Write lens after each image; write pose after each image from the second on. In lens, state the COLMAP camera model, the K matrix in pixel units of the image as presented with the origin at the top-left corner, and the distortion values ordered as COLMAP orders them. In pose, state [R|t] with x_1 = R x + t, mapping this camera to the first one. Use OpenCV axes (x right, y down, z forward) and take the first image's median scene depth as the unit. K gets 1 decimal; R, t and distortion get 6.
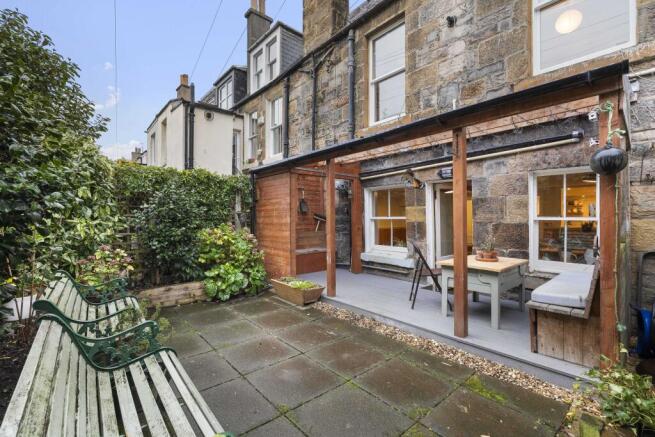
lens RADIAL K [[290.2, 0, 328.9], [0, 290.2, 219.1], [0, 0, 1]] dist [-0.004968, 0.000244]
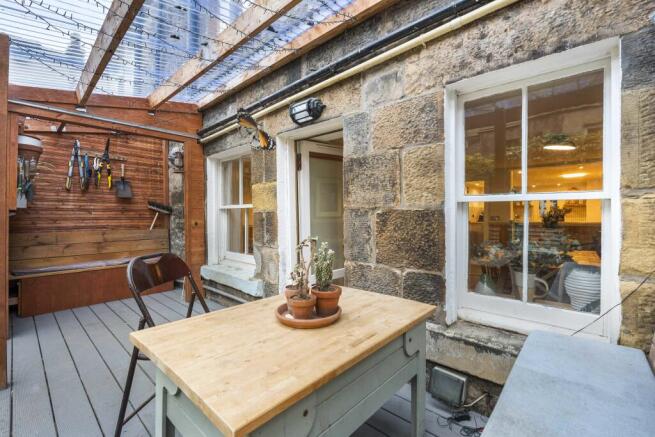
lens RADIAL K [[290.2, 0, 326.2], [0, 290.2, 217.7], [0, 0, 1]] dist [-0.004968, 0.000244]
pose [[0.993176, 0.001676, 0.116617, 0.427692], [-0.001746, 0.999998, 0.000500, 0.025056], [-0.116616, -0.000700, 0.993177, 0.547084]]
